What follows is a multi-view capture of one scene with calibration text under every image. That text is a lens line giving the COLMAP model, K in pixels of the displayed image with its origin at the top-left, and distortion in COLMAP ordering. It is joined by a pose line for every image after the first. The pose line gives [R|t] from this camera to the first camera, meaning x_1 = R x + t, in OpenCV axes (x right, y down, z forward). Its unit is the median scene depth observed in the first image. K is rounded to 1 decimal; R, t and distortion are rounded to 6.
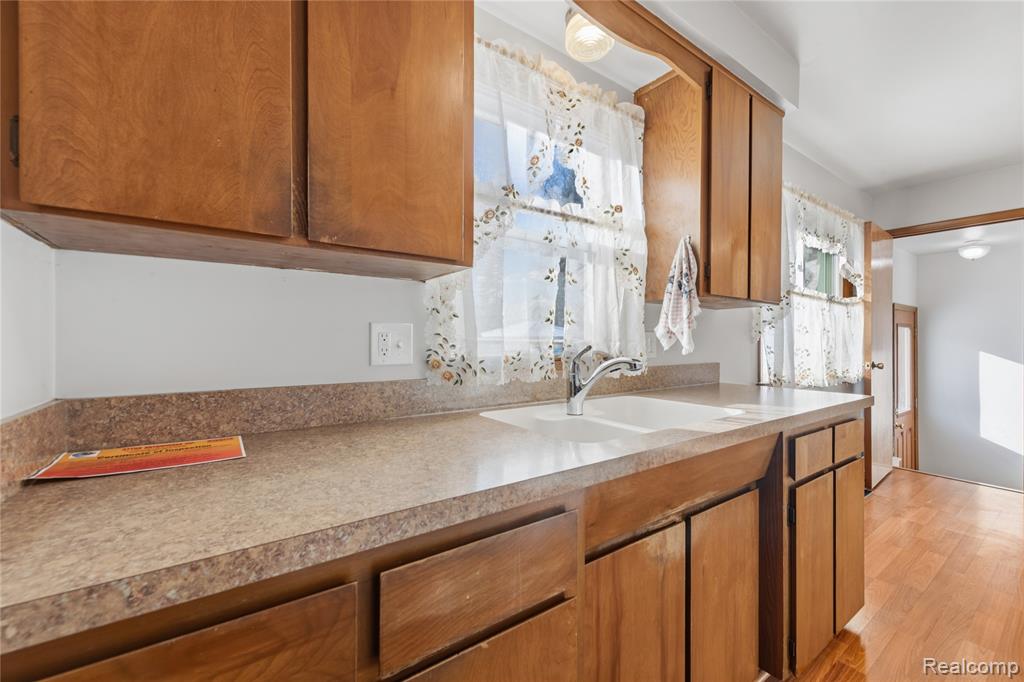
lens RADIAL K [[410.4, 0, 508.2], [0, 410.4, 340.3], [0, 0, 1]] dist [0.018877, -0.006559]
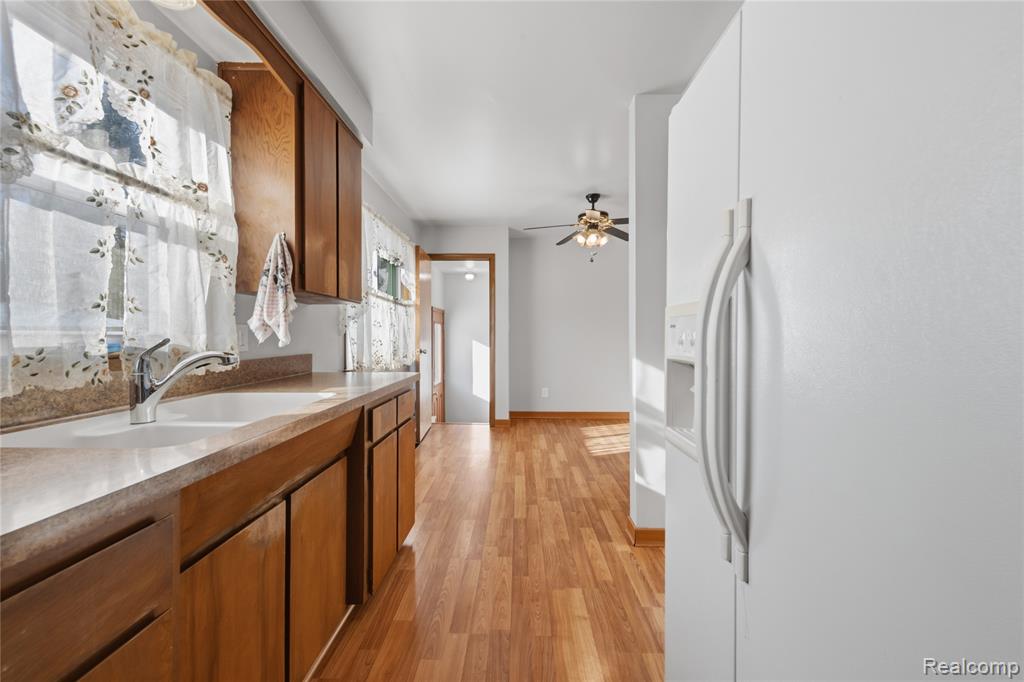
lens RADIAL K [[410.4, 0, 508.2], [0, 410.4, 340.3], [0, 0, 1]] dist [0.018877, -0.006559]
pose [[0.599400, -0.013652, 0.800333, -0.062041], [-0.000866, 0.999843, 0.017704, -0.000365], [-0.800449, -0.011304, 0.599294, -0.084070]]
